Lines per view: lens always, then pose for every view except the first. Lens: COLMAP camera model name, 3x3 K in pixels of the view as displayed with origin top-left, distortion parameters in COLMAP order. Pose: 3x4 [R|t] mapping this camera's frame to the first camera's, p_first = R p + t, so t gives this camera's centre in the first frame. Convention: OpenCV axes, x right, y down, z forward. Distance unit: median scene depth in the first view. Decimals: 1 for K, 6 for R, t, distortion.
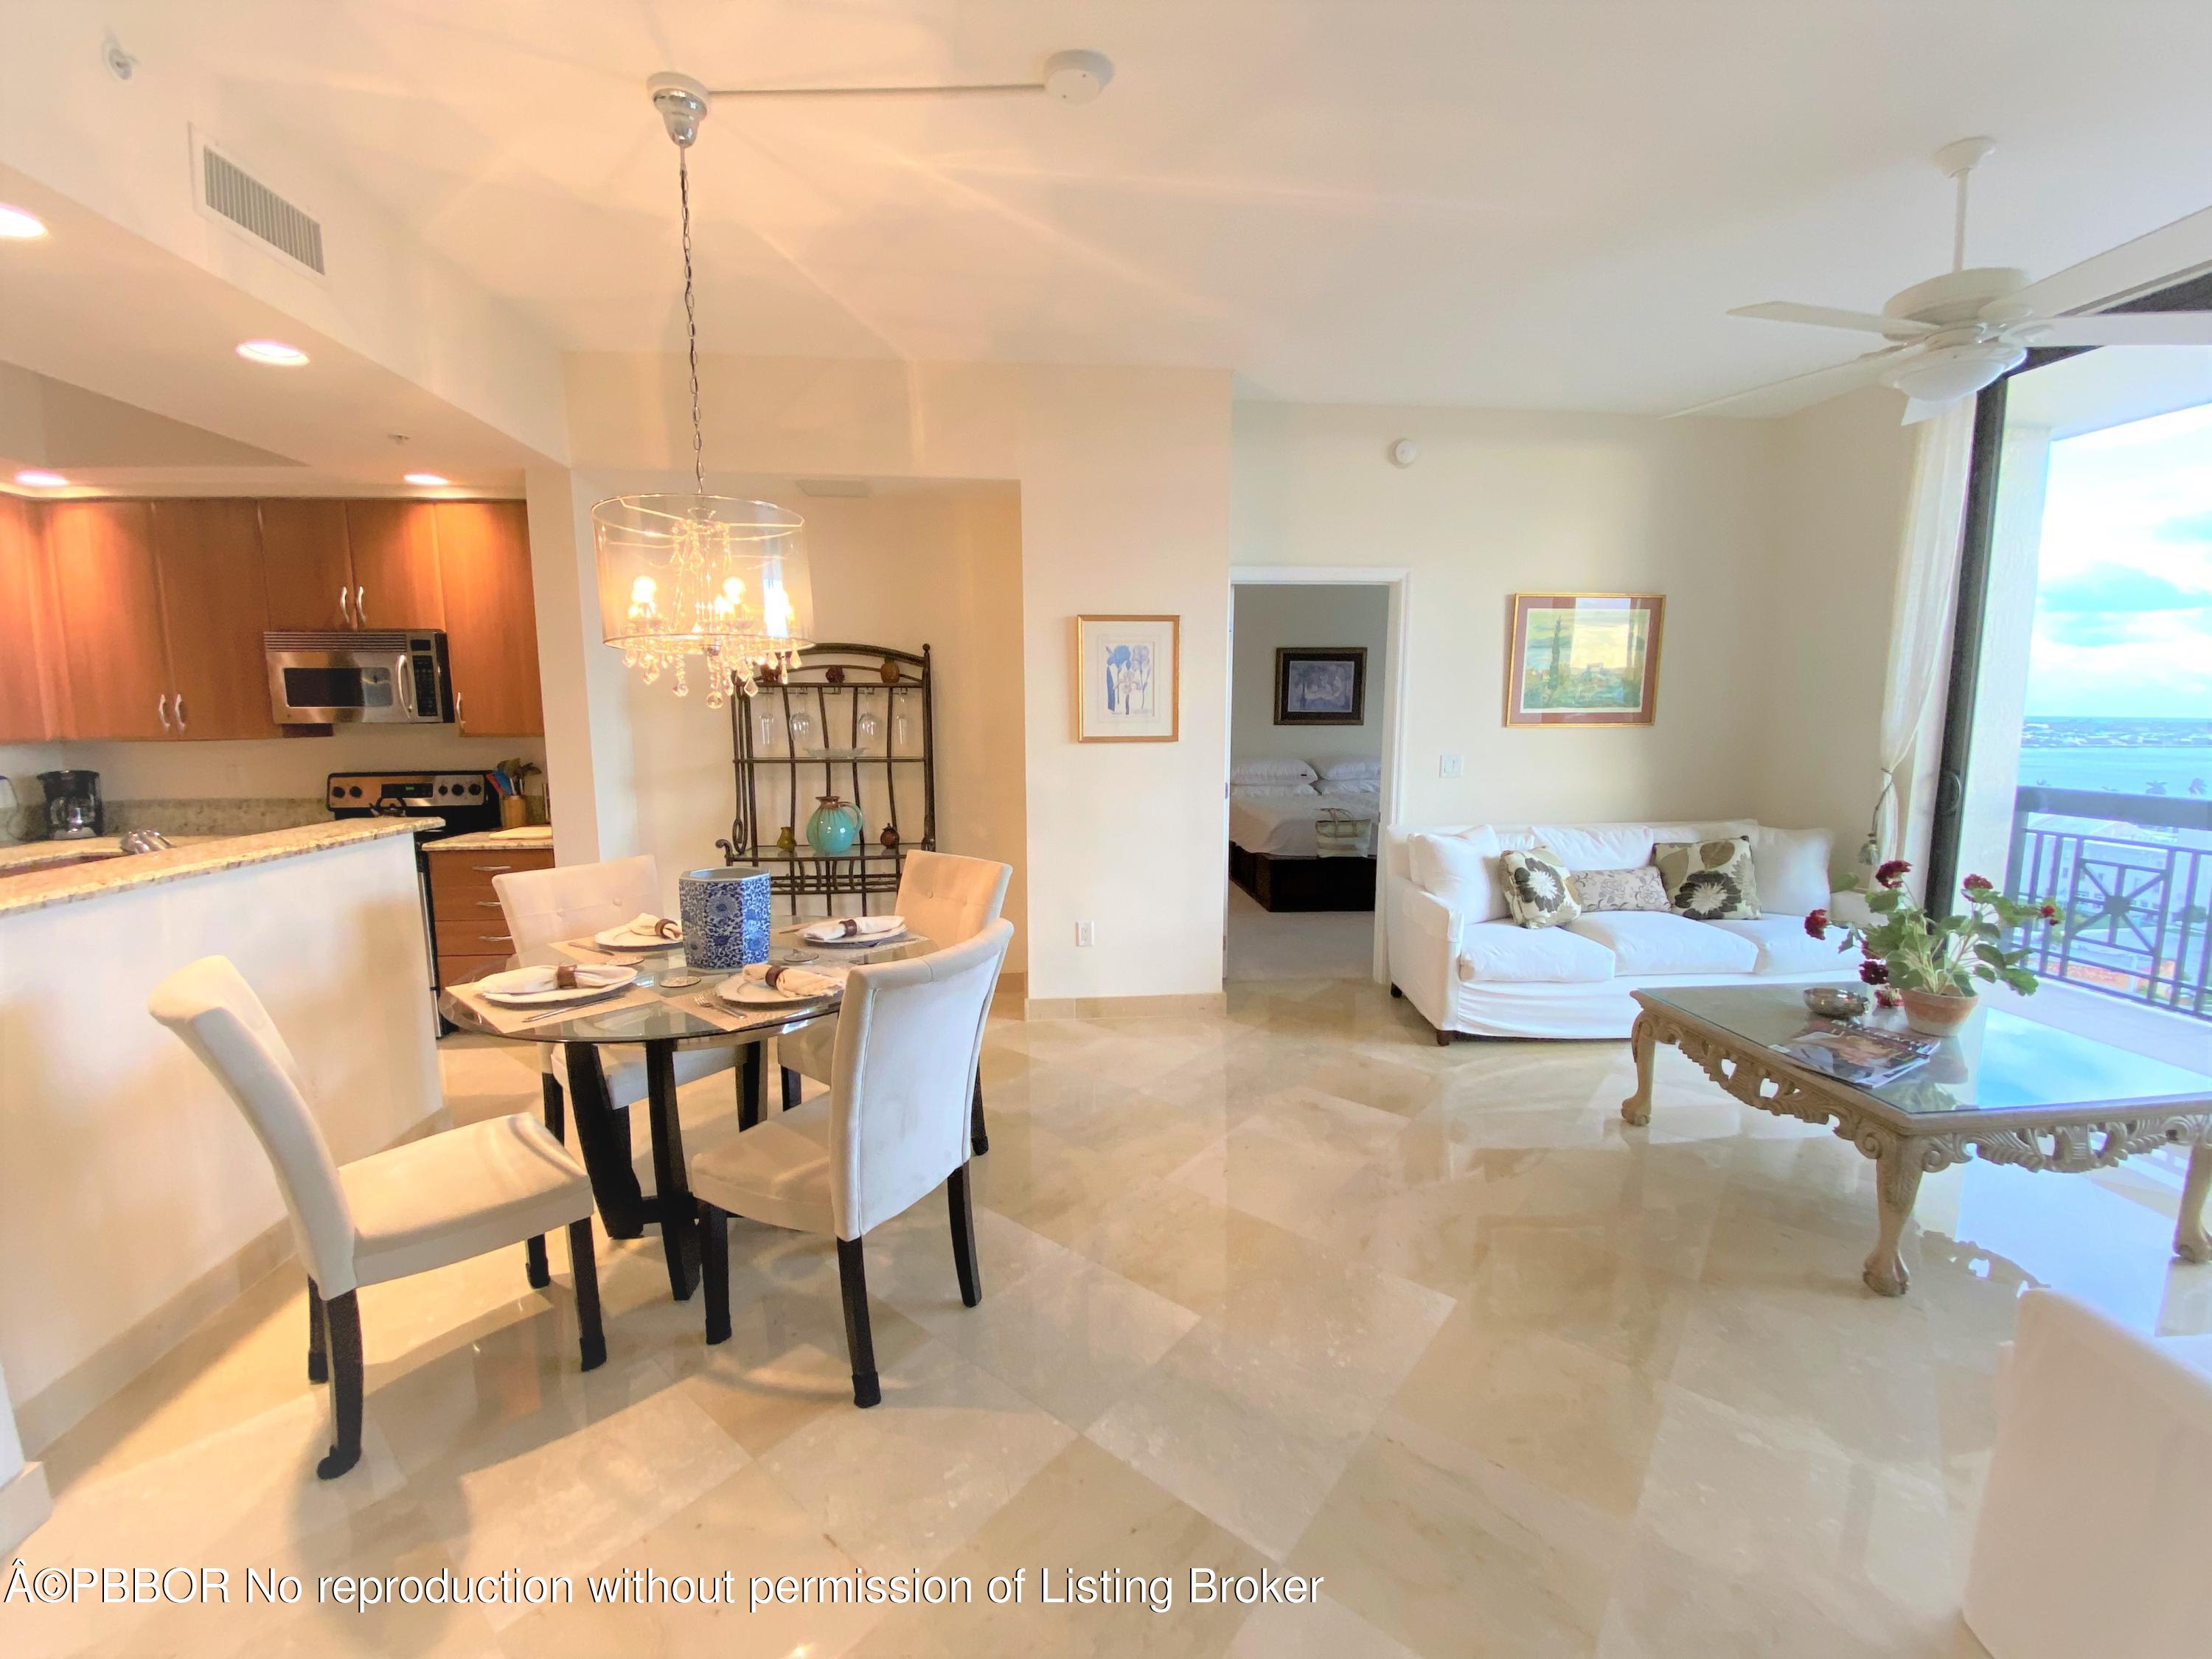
lens RADIAL K [[890.3, 0, 1106.0], [0, 890.3, 829.5], [0, 0, 1]] dist [0.043763, -0.033682]
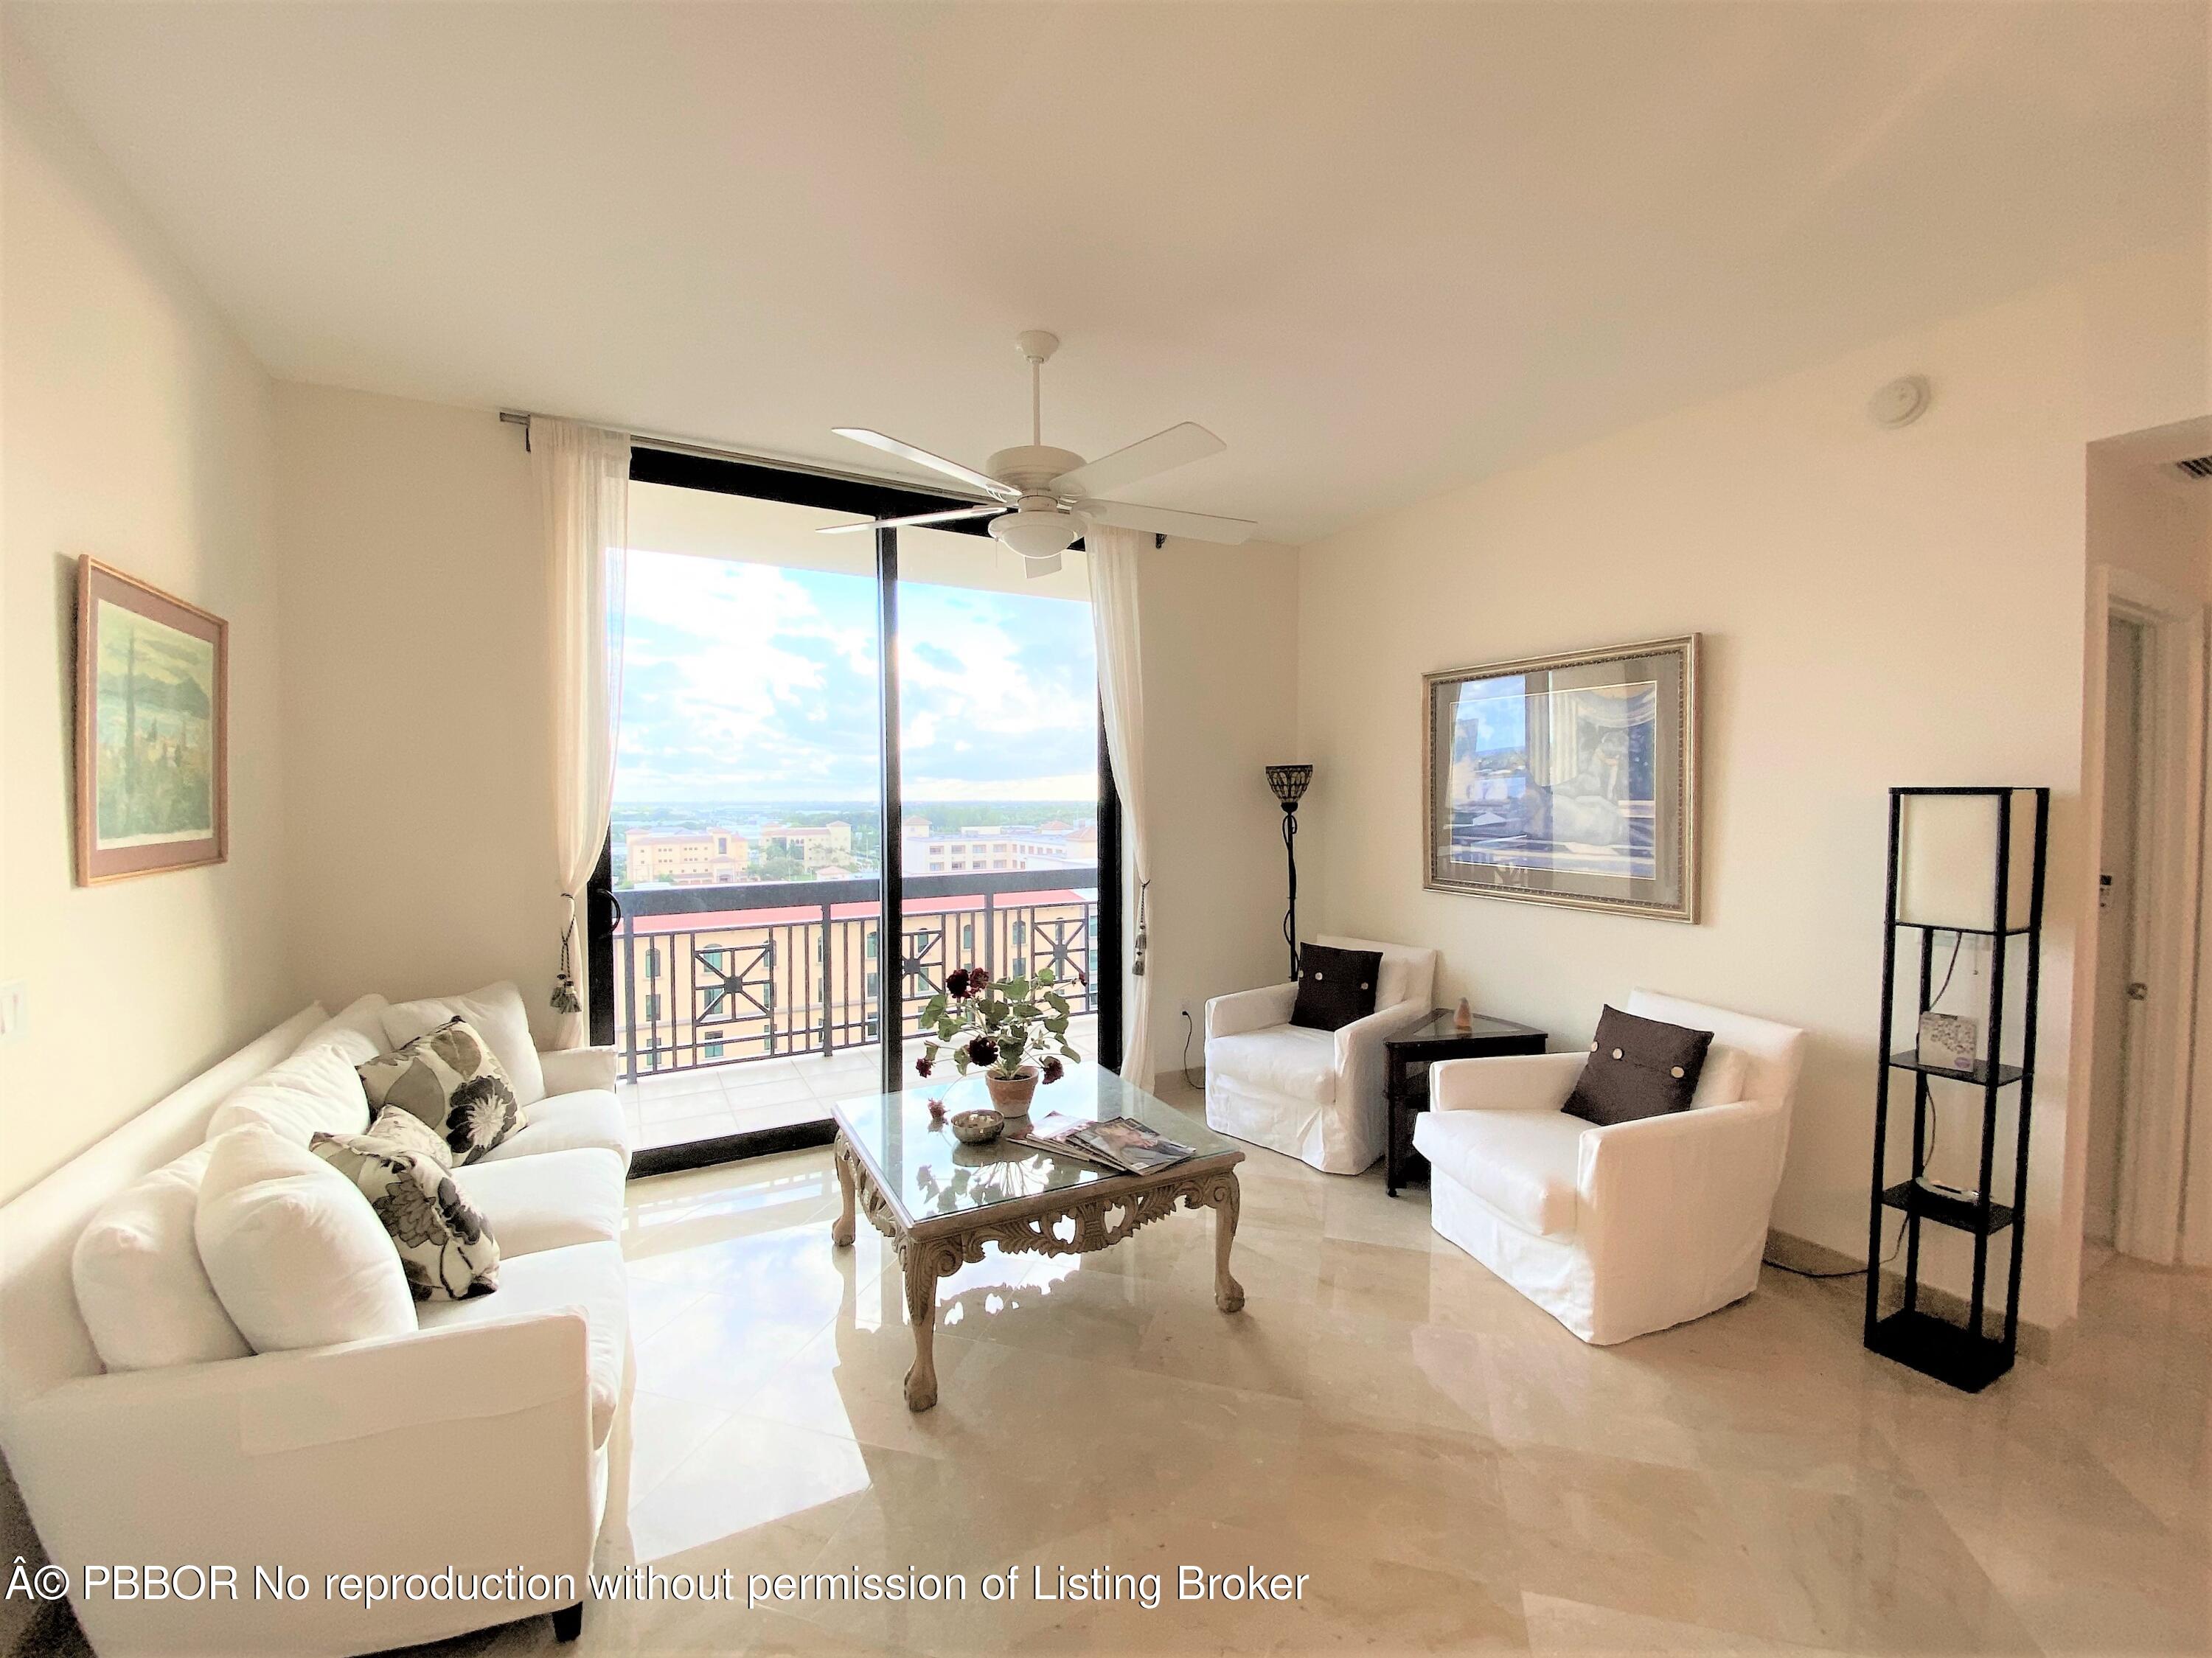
lens RADIAL K [[912.9, 0, 1106.0], [0, 912.9, 829.0], [0, 0, 1]] dist [0.024005, -0.024536]
pose [[-0.383753, -0.029239, 0.922973, -0.099442], [0.124430, 0.988746, 0.083057, -0.131329], [-0.915014, 0.146719, -0.375797, 0.832588]]
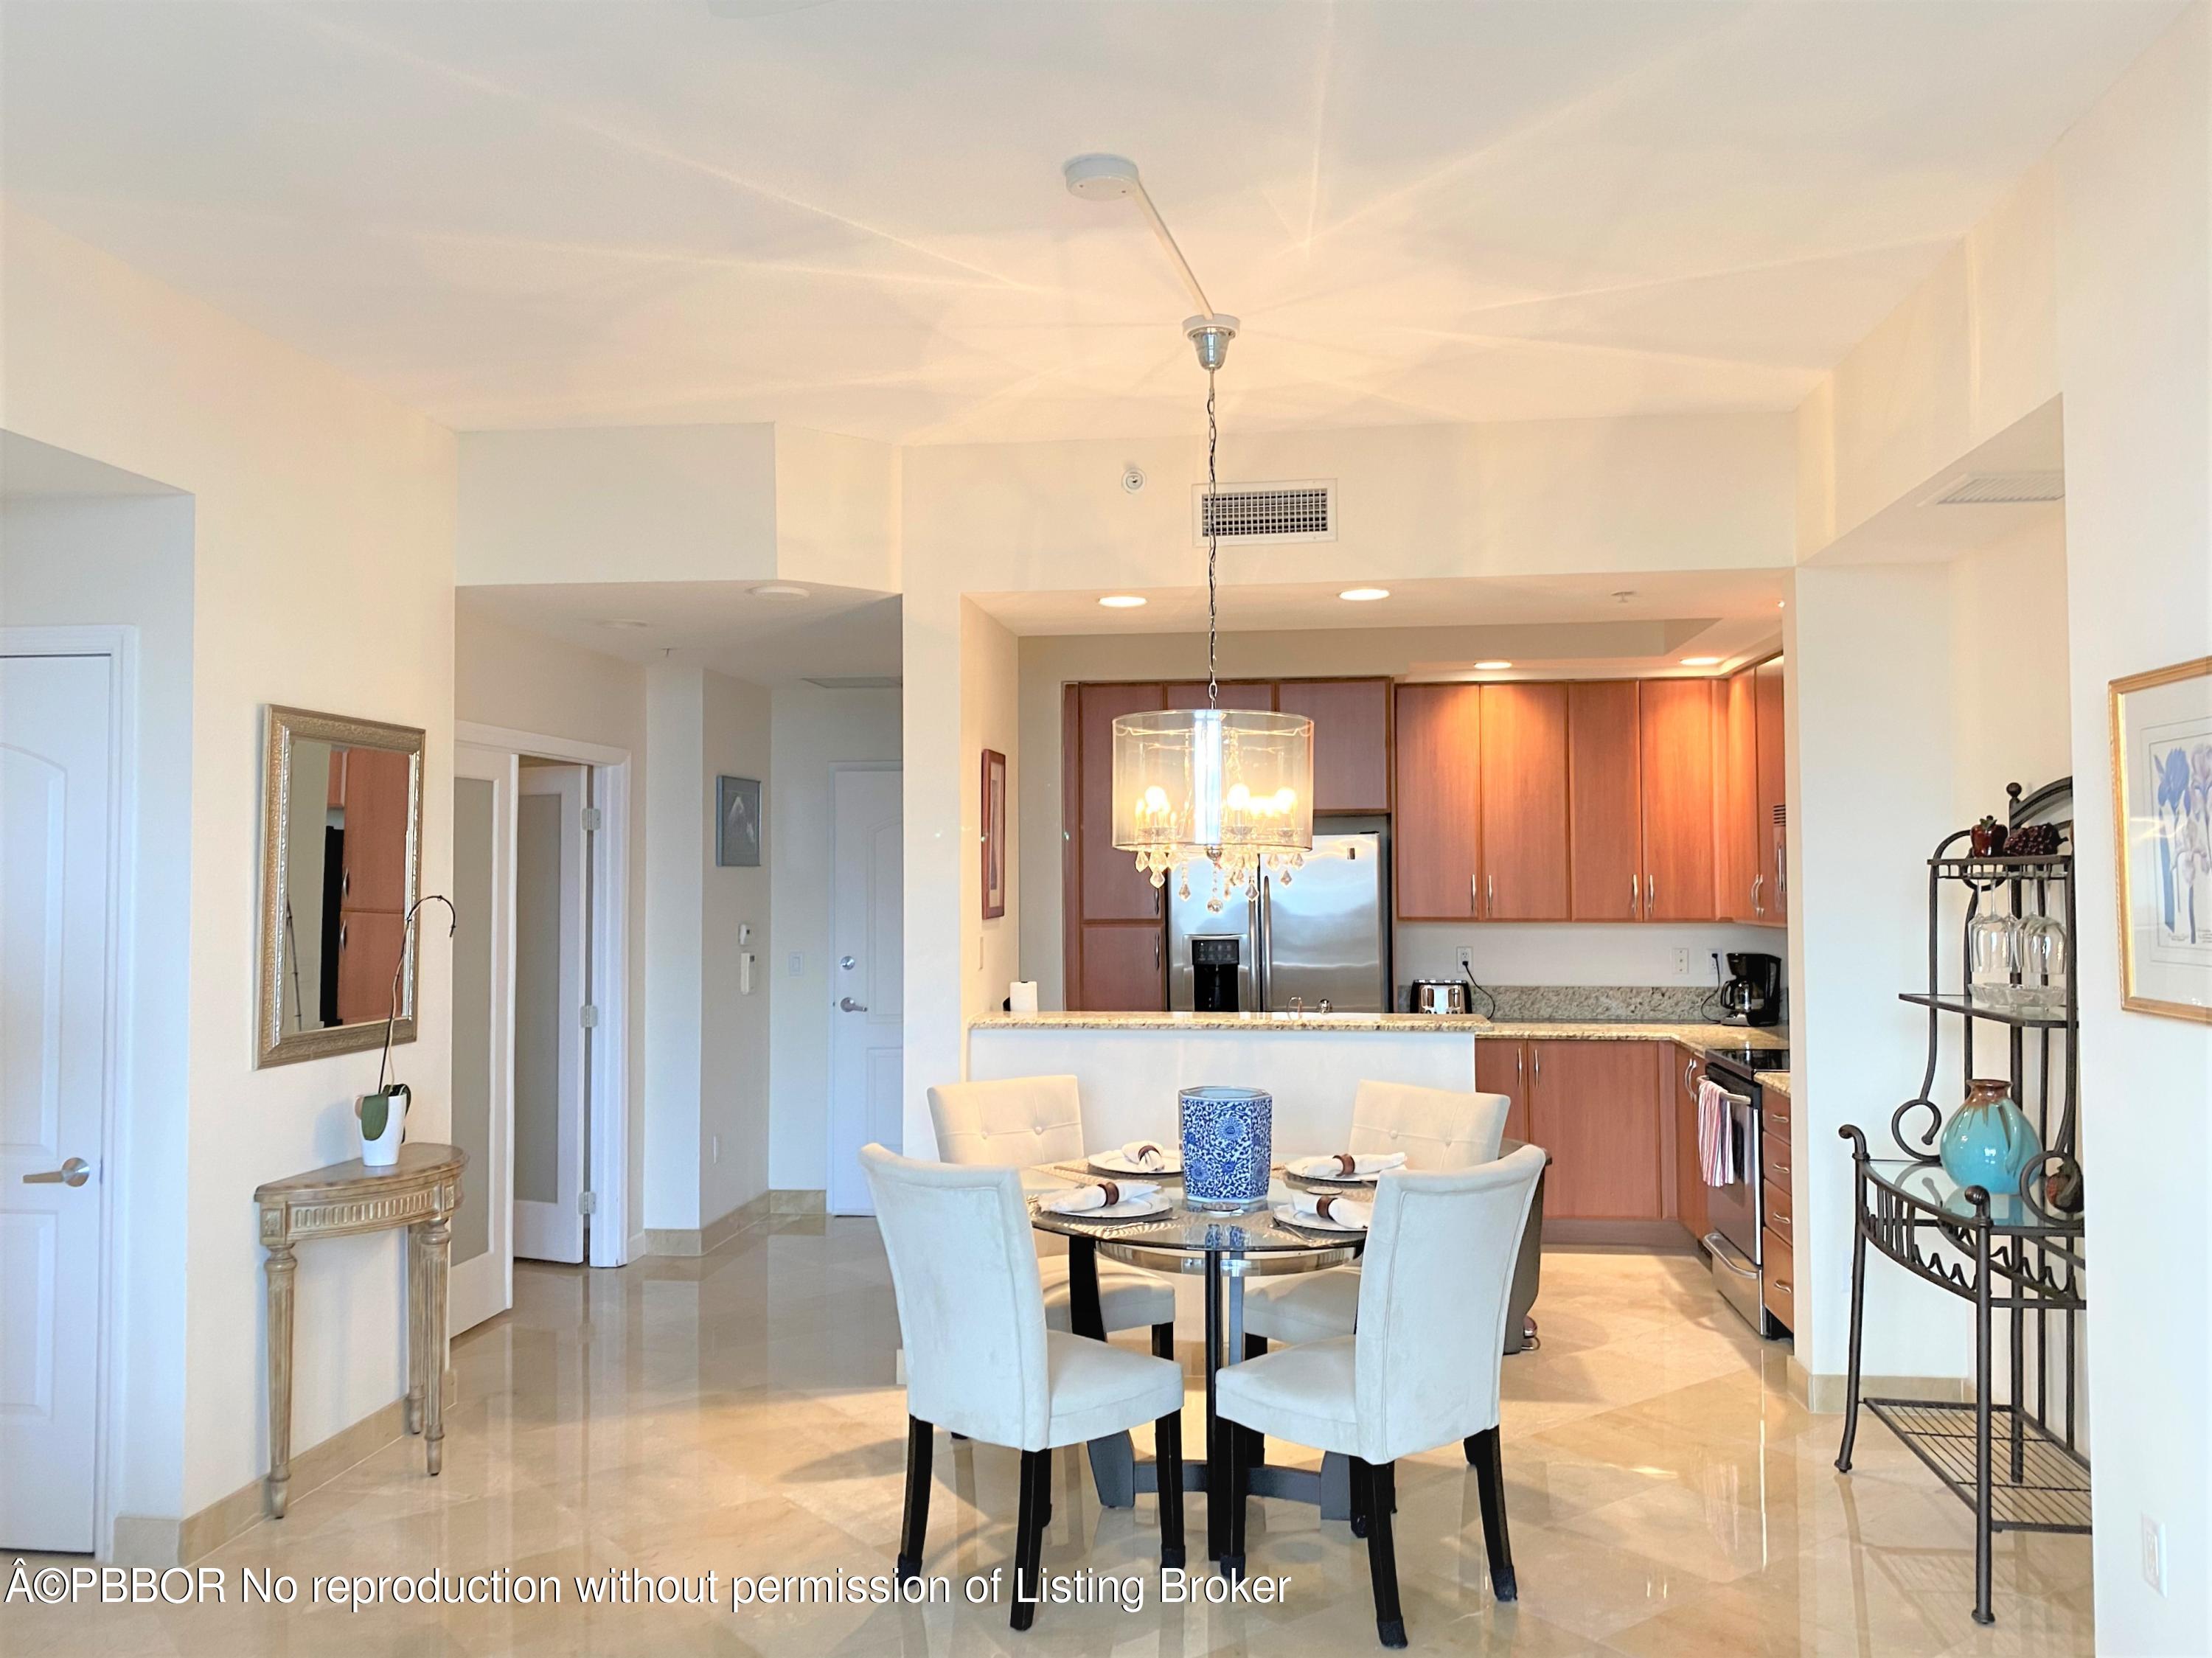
lens RADIAL K [[1721.8, 0, 1109.3], [0, 1721.8, 818.5], [0, 0, 1]] dist [0.074906, -0.121791]
pose [[-0.222186, -0.026368, -0.974648, 0.771387], [-0.121650, 0.992573, 0.000879, -0.124733], [0.967385, 0.118761, -0.223744, 0.729708]]
